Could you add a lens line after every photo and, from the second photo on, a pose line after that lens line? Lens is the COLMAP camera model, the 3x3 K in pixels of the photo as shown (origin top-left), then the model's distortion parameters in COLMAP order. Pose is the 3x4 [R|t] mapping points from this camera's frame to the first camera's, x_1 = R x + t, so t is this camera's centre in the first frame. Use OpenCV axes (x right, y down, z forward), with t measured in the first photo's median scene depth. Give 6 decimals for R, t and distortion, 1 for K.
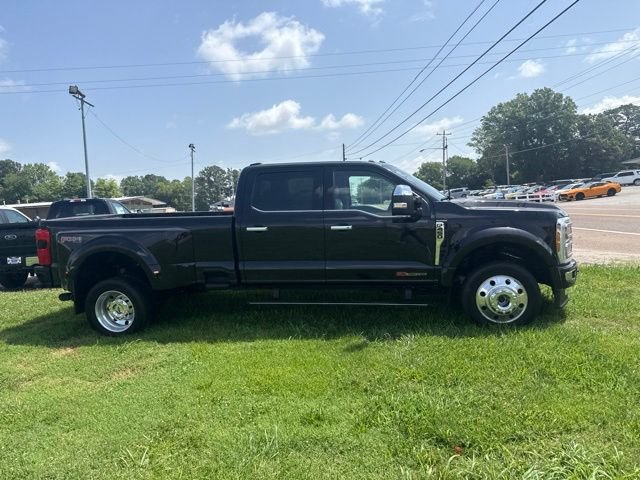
lens RADIAL K [[446.0, 0, 323.4], [0, 446.0, 254.6], [0, 0, 1]] dist [0.073652, -0.094616]
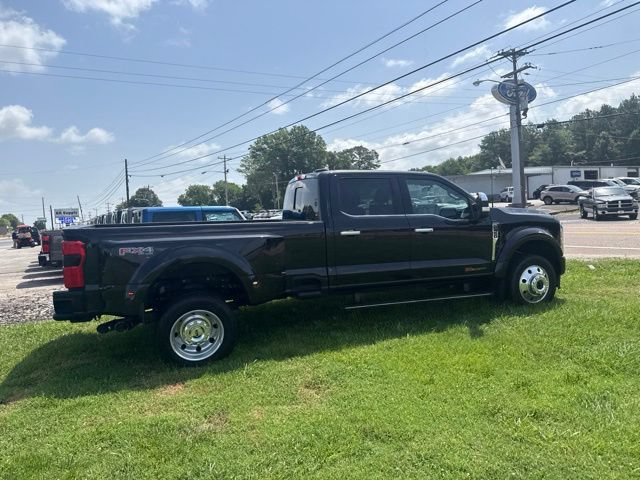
lens RADIAL K [[446.0, 0, 323.4], [0, 446.0, 254.6], [0, 0, 1]] dist [0.073652, -0.094616]
pose [[0.867549, -0.035268, 0.496100, -0.068507], [0.061045, 0.997491, -0.035839, 0.002223], [-0.493591, 0.061377, 0.867526, 0.016005]]
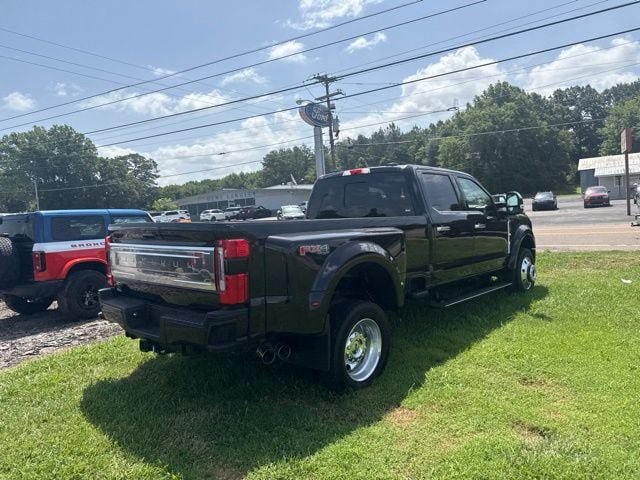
lens RADIAL K [[446.0, 0, 323.4], [0, 446.0, 254.6], [0, 0, 1]] dist [0.073652, -0.094616]
pose [[0.530721, -0.048618, 0.846151, -0.110154], [0.123033, 0.992198, -0.020158, -0.001305], [-0.838569, 0.114803, 0.532562, 0.068751]]
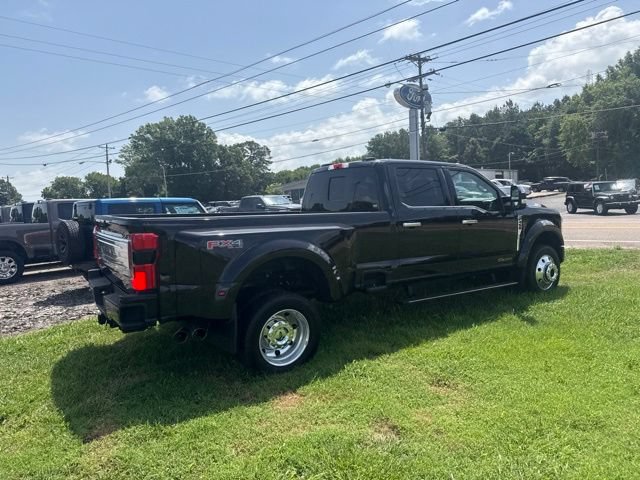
lens RADIAL K [[445.5, 0, 325.4], [0, 445.5, 261.5], [0, 0, 1]] dist [0.079793, -0.106302]
pose [[0.714816, -0.064140, 0.696365, -0.094811], [0.084931, 0.996376, 0.004592, 0.000228], [-0.694136, 0.055860, 0.717673, 0.042645]]
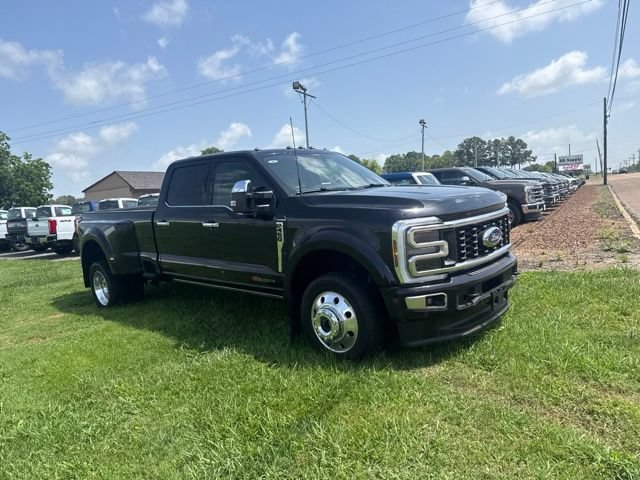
lens RADIAL K [[446.0, 0, 323.4], [0, 446.0, 254.6], [0, 0, 1]] dist [0.073652, -0.094616]
pose [[0.841637, 0.056022, -0.537130, 0.071485], [-0.025481, 0.997617, 0.064124, -0.006088], [0.539442, -0.040283, 0.841059, 0.030691]]
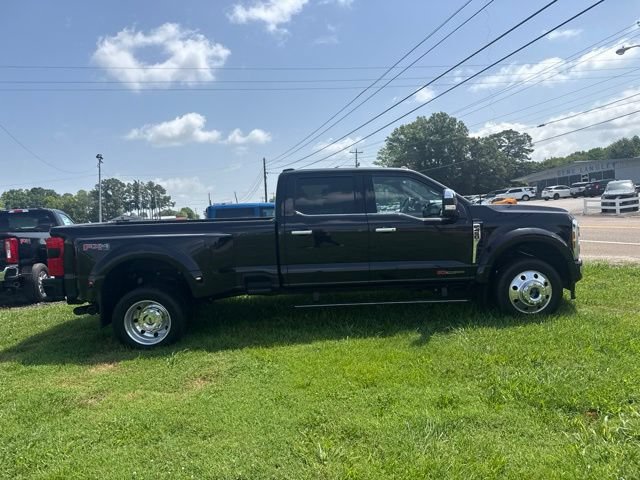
lens RADIAL K [[446.0, 0, 323.4], [0, 446.0, 254.6], [0, 0, 1]] dist [0.073652, -0.094616]
pose [[0.979414, -0.020514, 0.200817, -0.029786], [0.027244, 0.999154, -0.030803, 0.002425], [-0.200015, 0.035640, 0.979144, 0.000359]]
